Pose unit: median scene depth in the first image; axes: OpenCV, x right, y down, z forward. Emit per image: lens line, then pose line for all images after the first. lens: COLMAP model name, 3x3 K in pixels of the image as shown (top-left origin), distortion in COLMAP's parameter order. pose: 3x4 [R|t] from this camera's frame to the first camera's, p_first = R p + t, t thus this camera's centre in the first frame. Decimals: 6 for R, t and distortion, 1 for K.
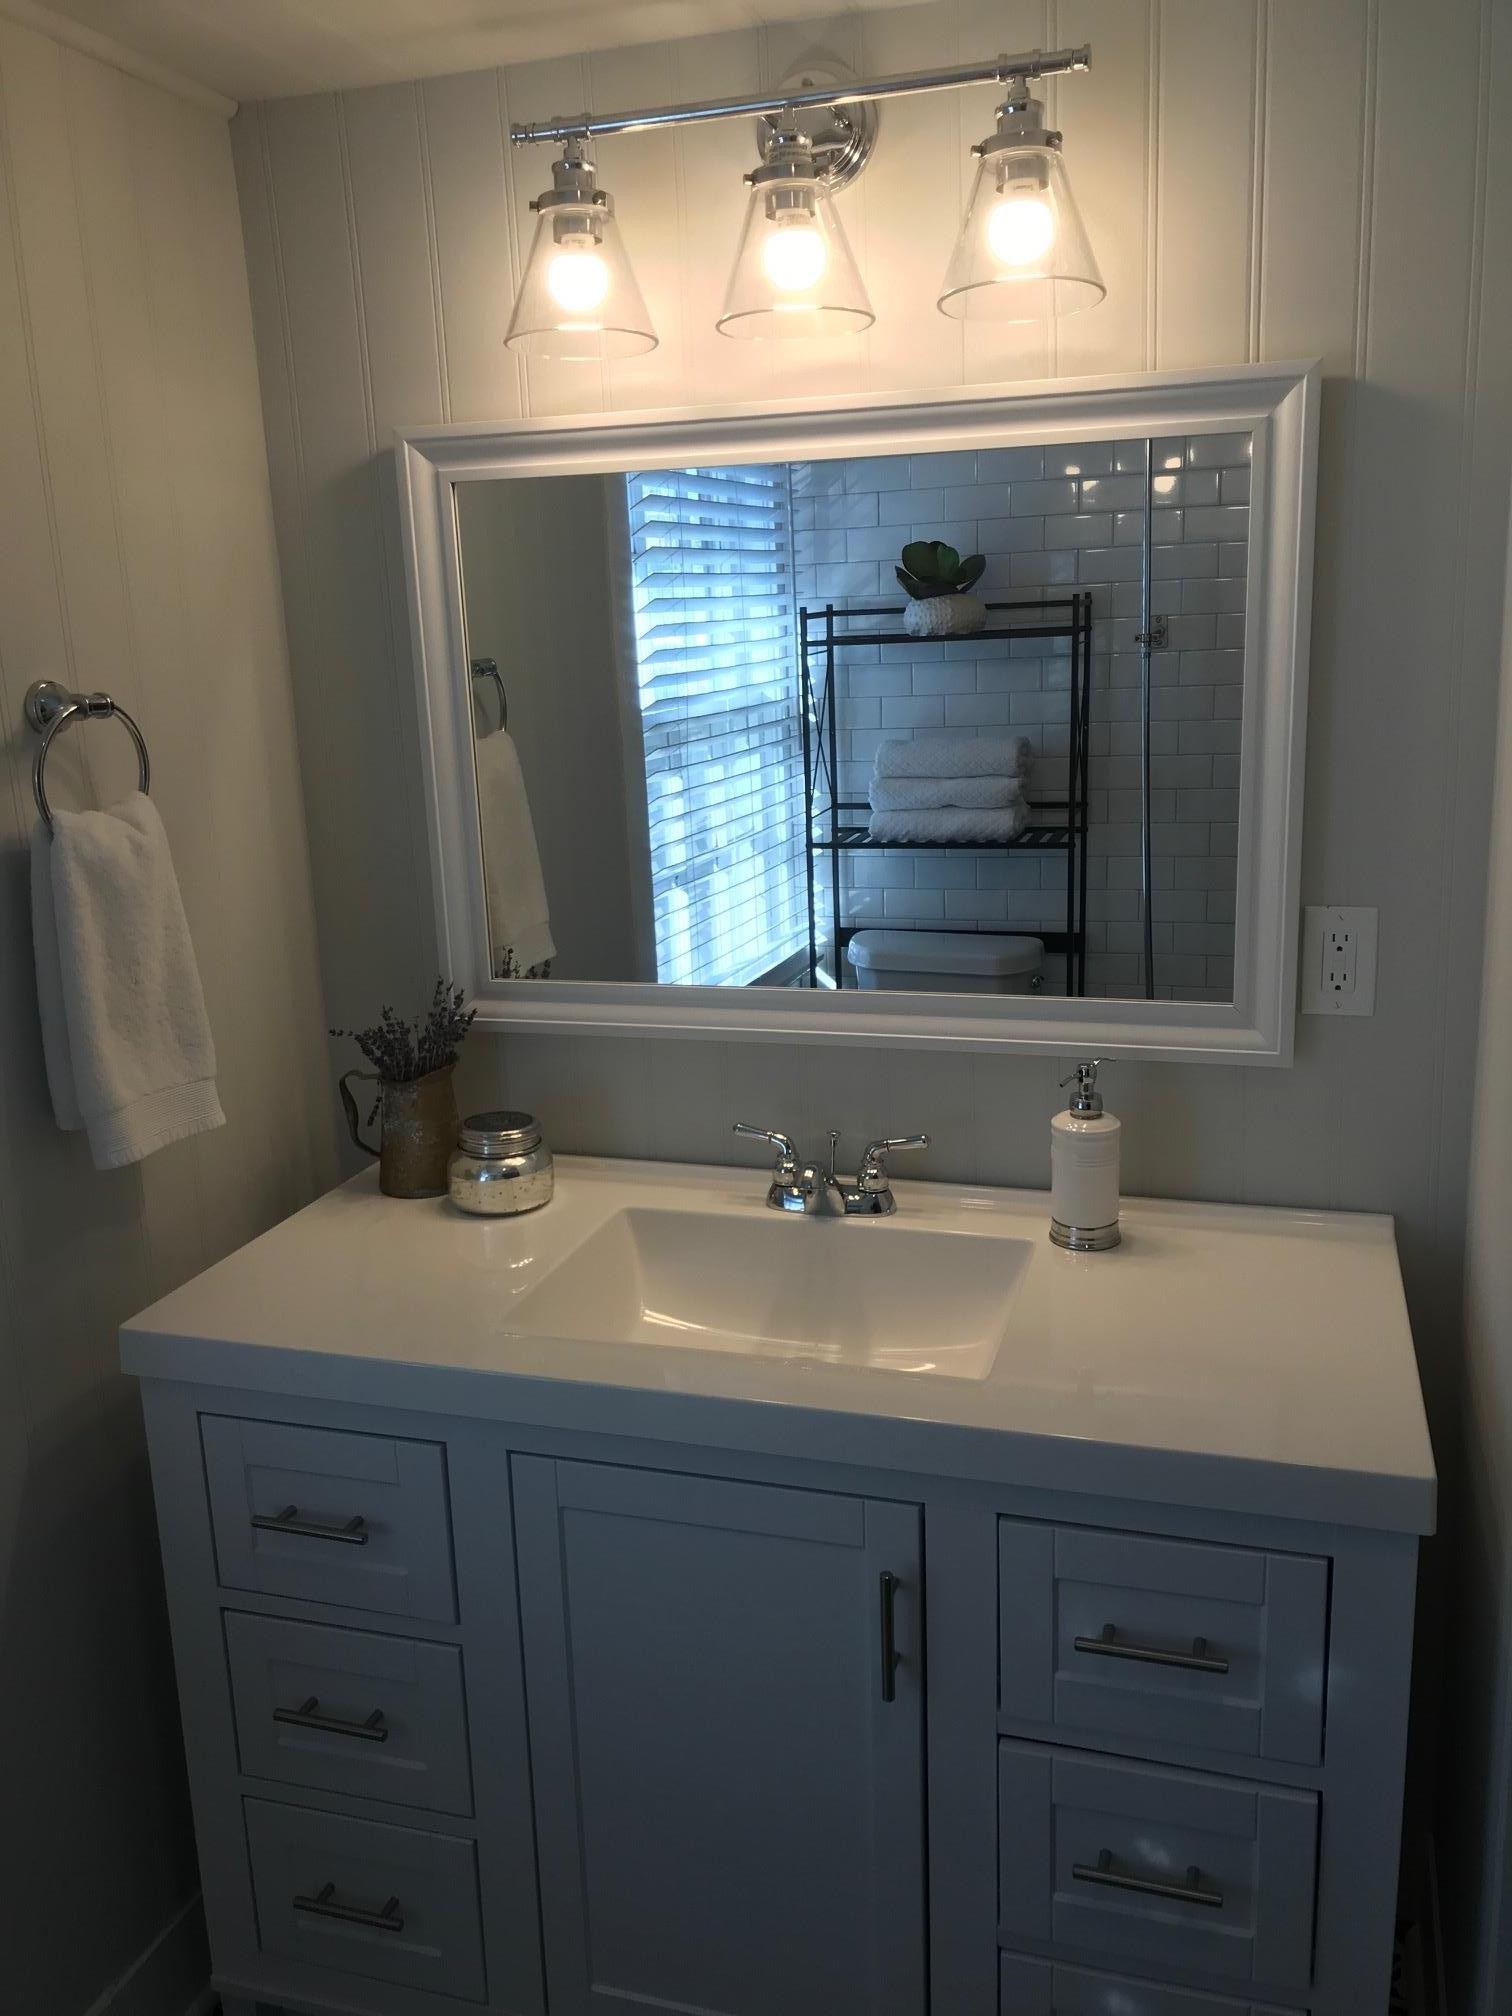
lens RADIAL K [[1675.6, 0, 757.5], [0, 1675.6, 1007.0], [0, 0, 1]] dist [0.033428, -0.023016]
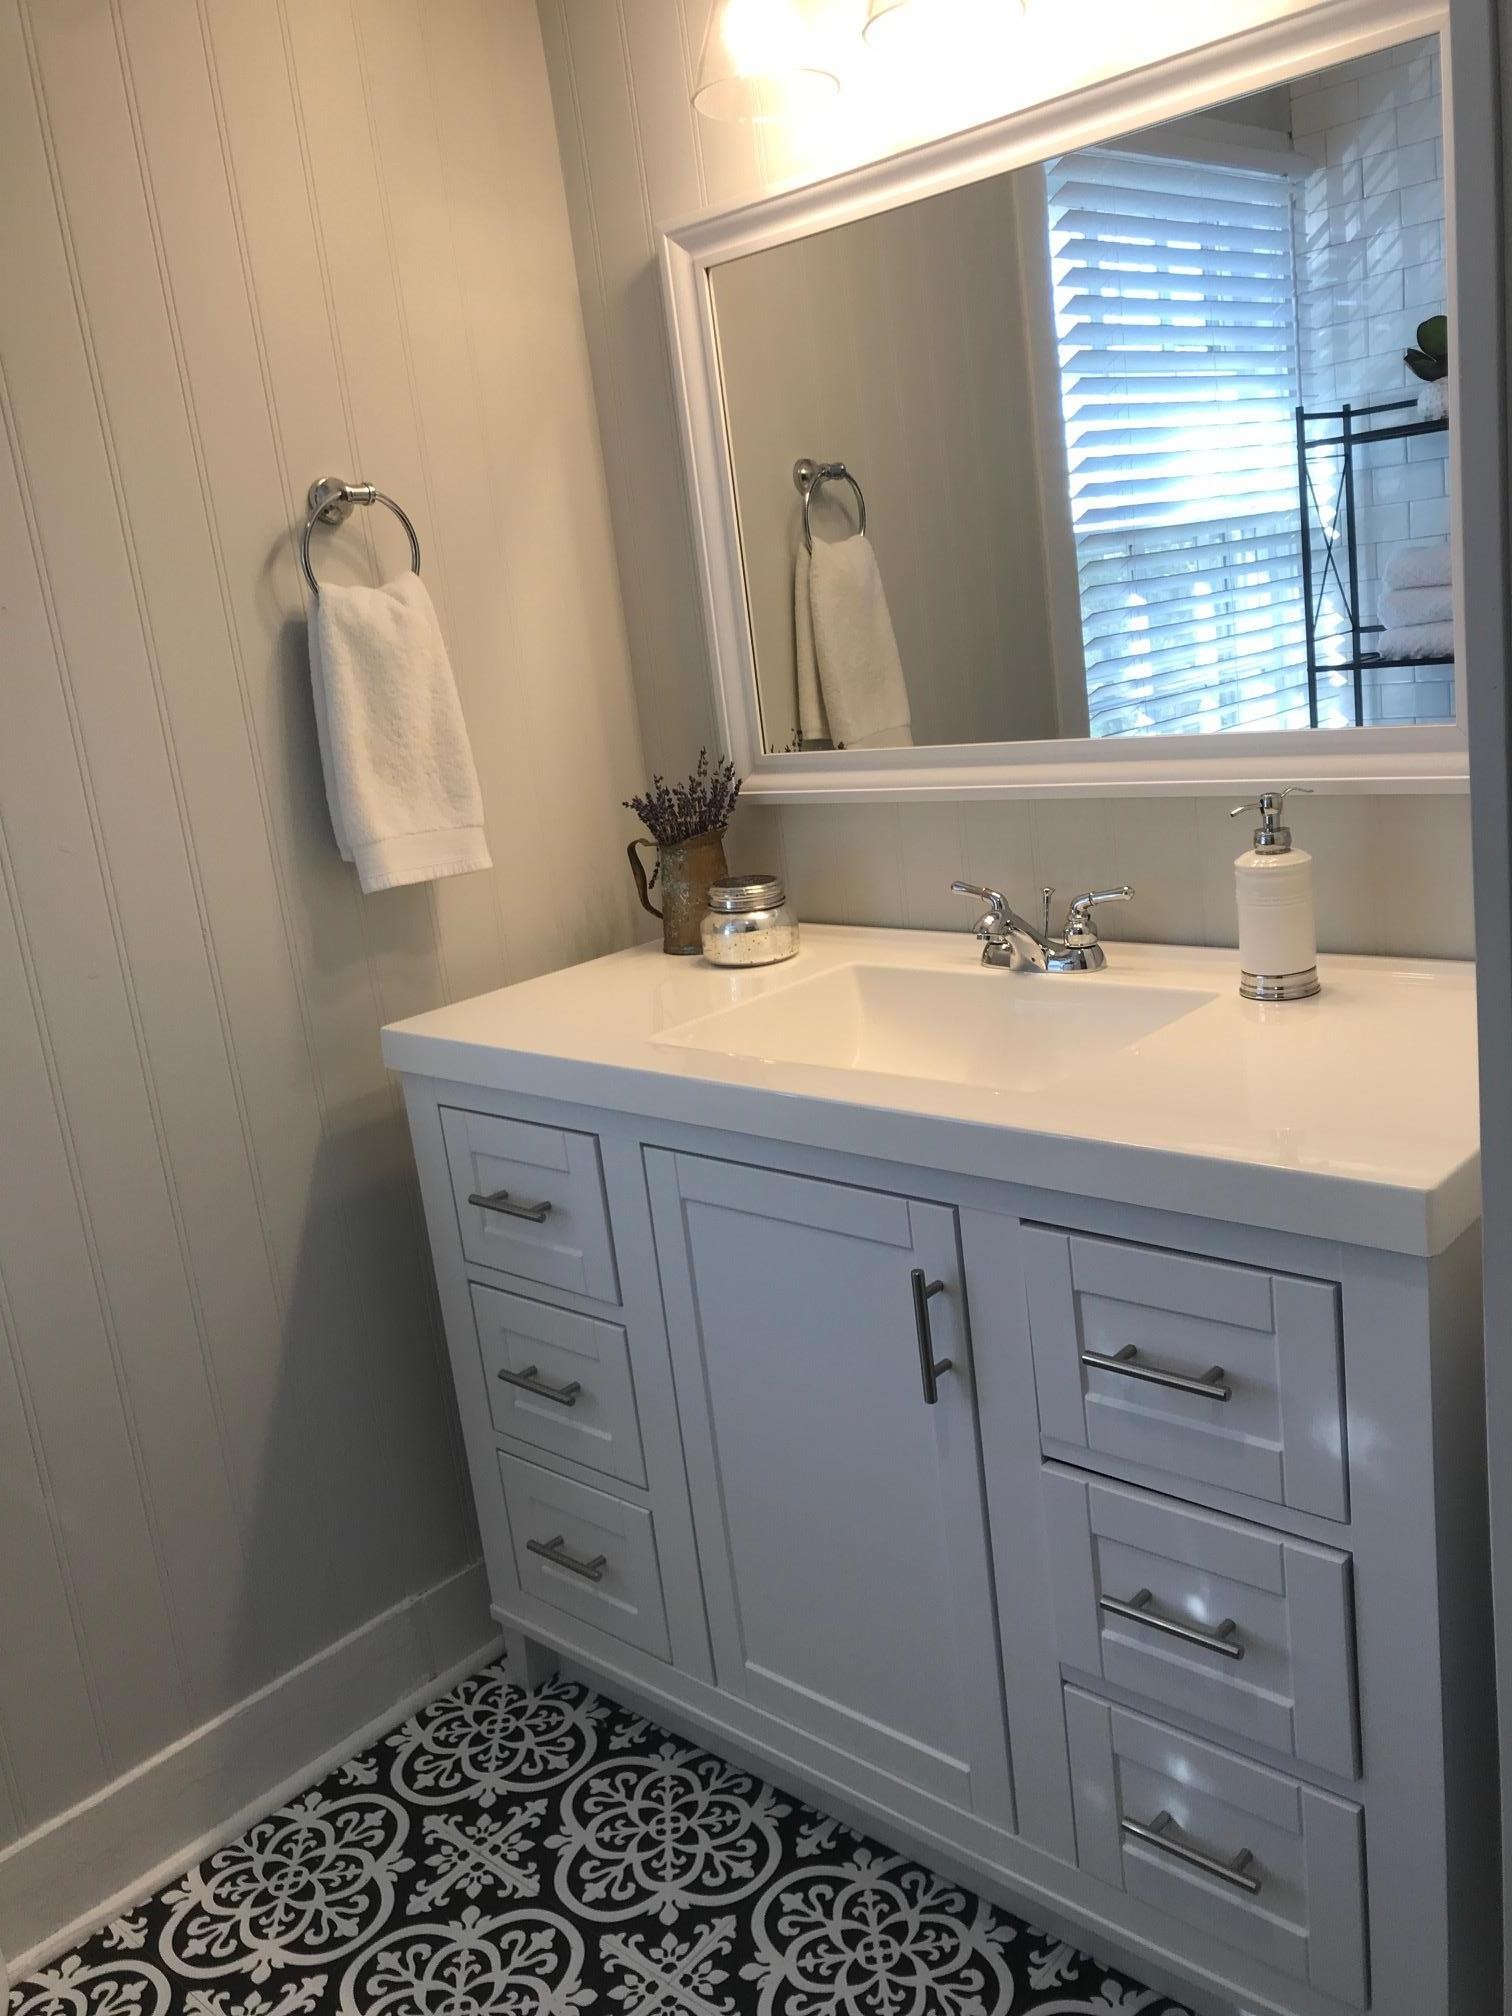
lens RADIAL K [[1675.6, 0, 744.6], [0, 1675.6, 1013.6], [0, 0, 1]] dist [0.033428, -0.023016]
pose [[0.895509, 0.033180, -0.443806, 0.347987], [-0.016016, 0.998974, 0.042369, 0.118132], [0.444756, -0.030834, 0.895121, 0.055263]]
